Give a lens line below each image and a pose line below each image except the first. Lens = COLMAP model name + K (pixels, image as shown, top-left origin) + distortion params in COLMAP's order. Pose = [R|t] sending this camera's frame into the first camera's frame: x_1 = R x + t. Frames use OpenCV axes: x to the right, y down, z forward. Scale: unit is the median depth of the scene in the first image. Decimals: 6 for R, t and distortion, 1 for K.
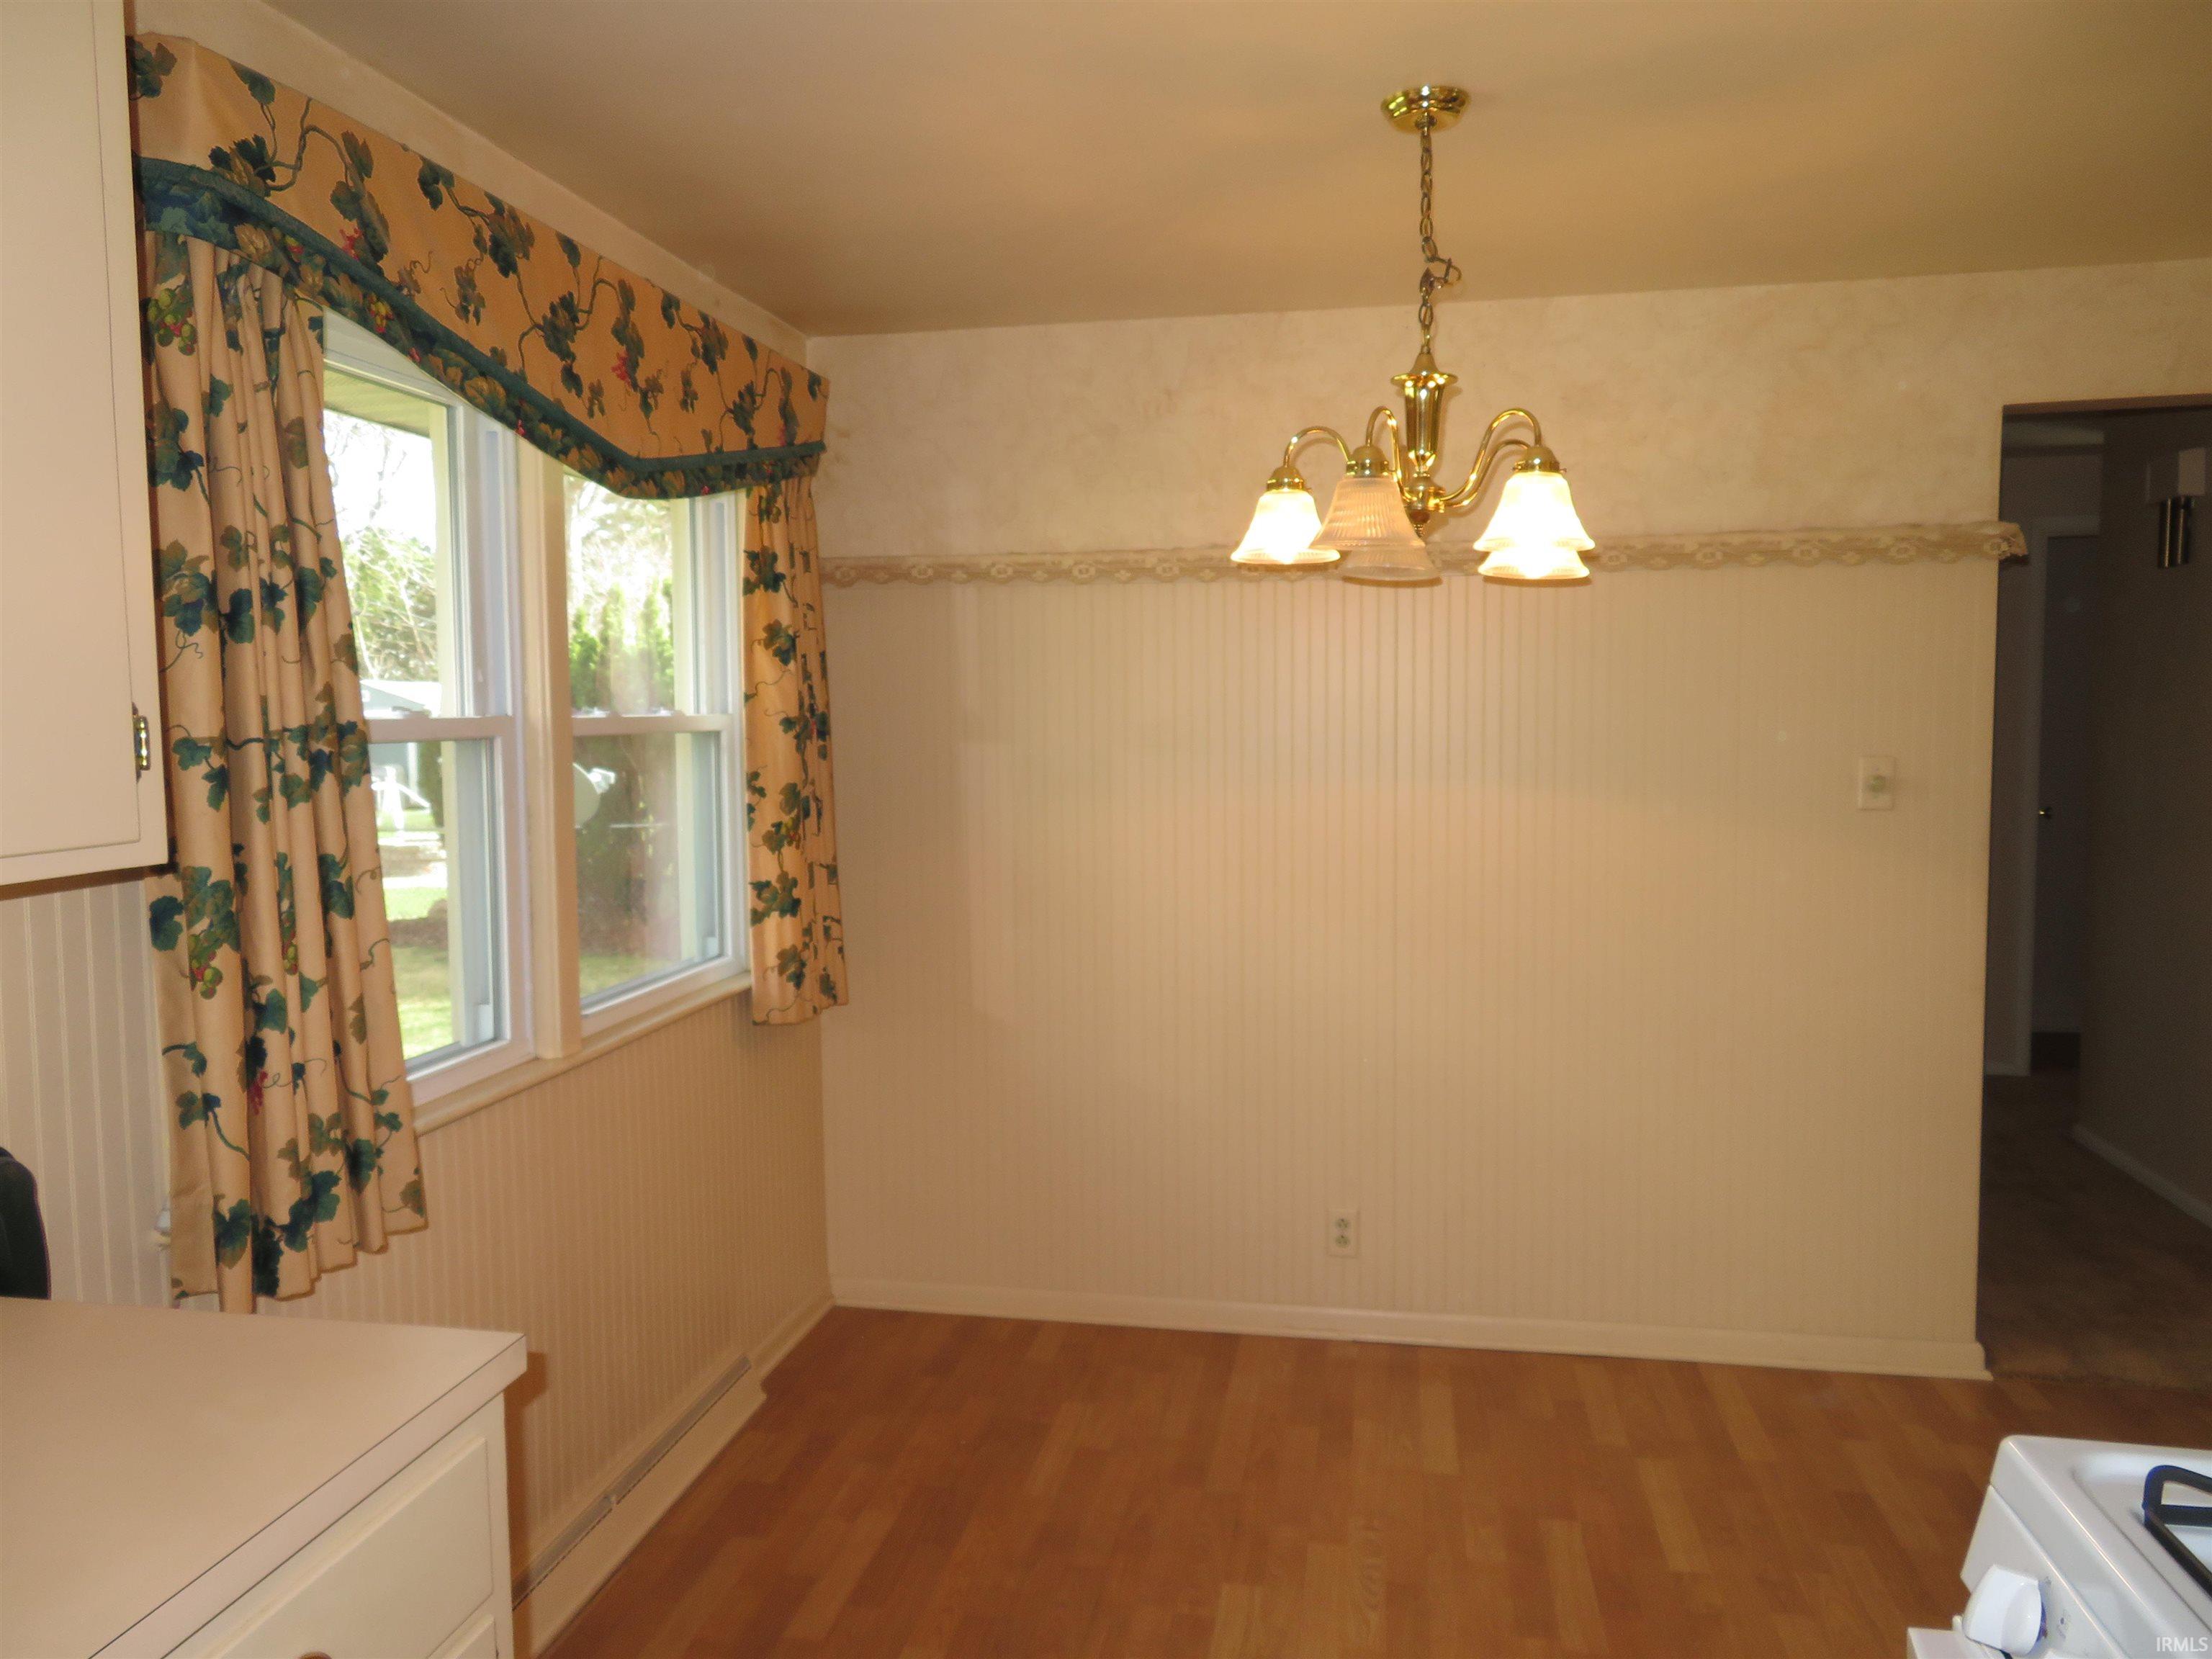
lens RADIAL K [[1601.6, 0, 1093.9], [0, 1601.6, 826.6], [0, 0, 1]] dist [-0.000951, 0.006337]
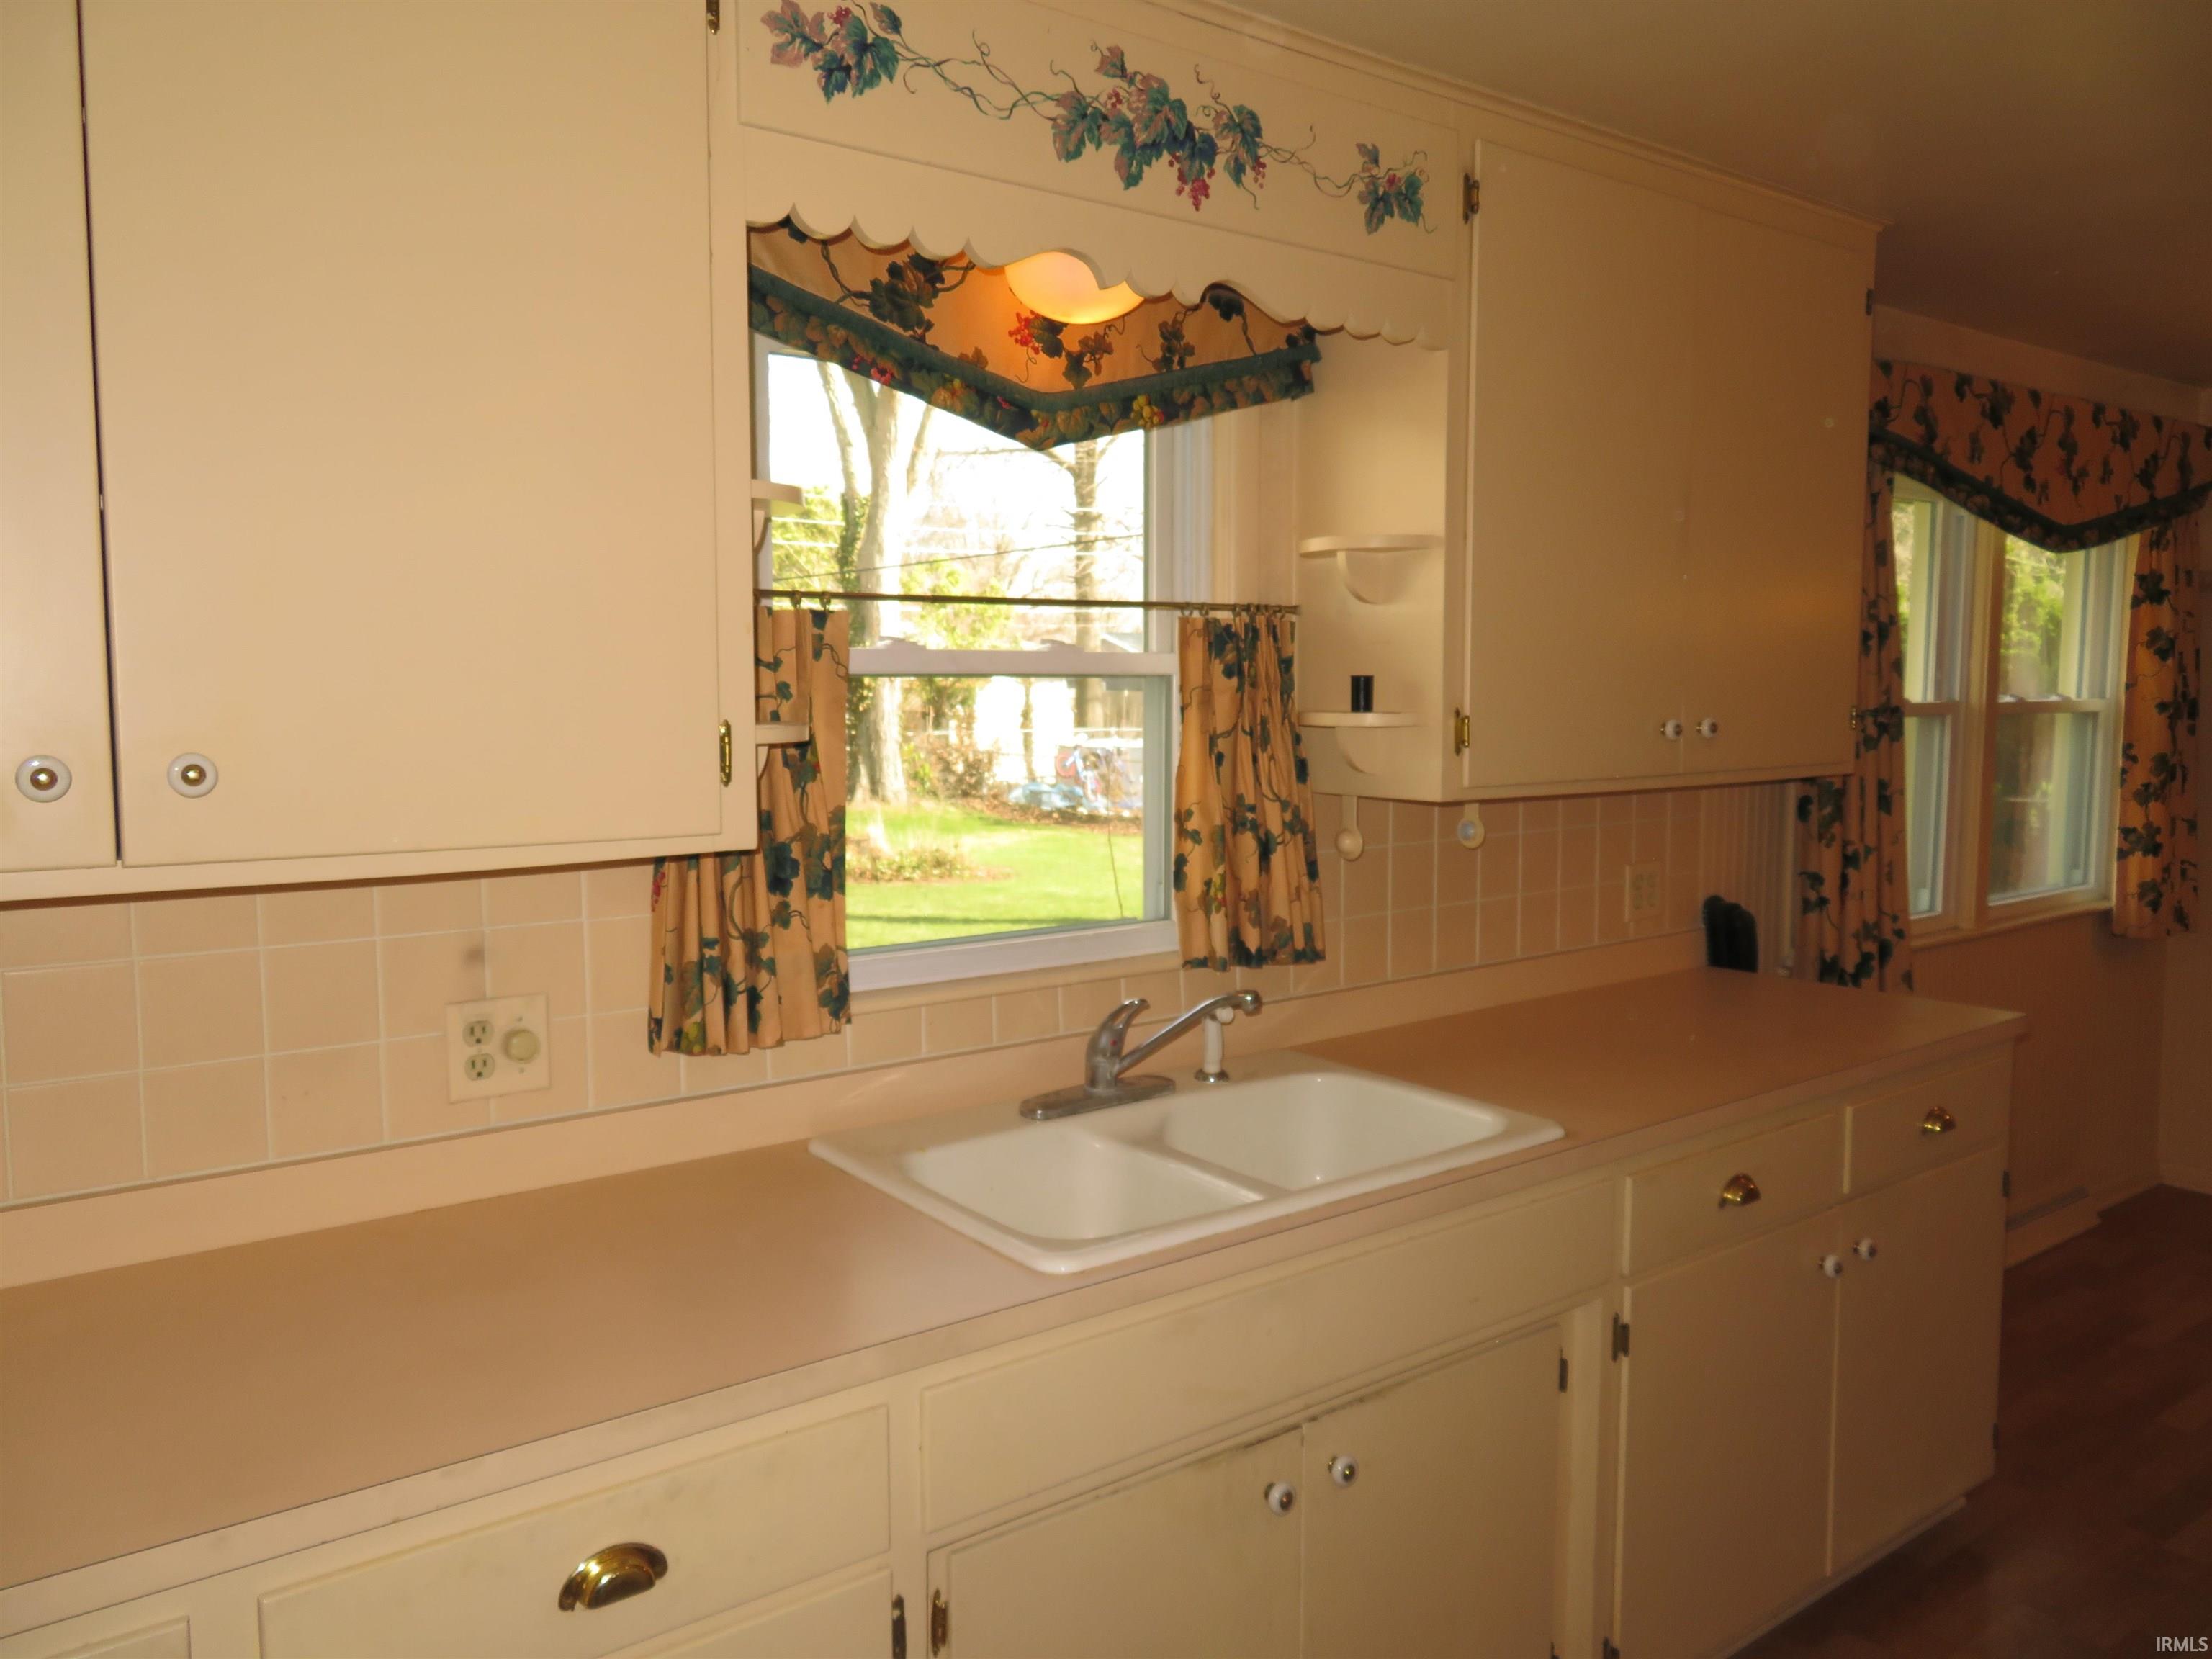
lens RADIAL K [[1601.6, 0, 1093.9], [0, 1601.6, 826.6], [0, 0, 1]] dist [-0.000951, 0.006337]
pose [[0.735461, 0.069674, -0.673975, 0.054893], [-0.055169, 0.997554, 0.042922, 0.025027], [0.675317, 0.005615, 0.737506, -0.556760]]
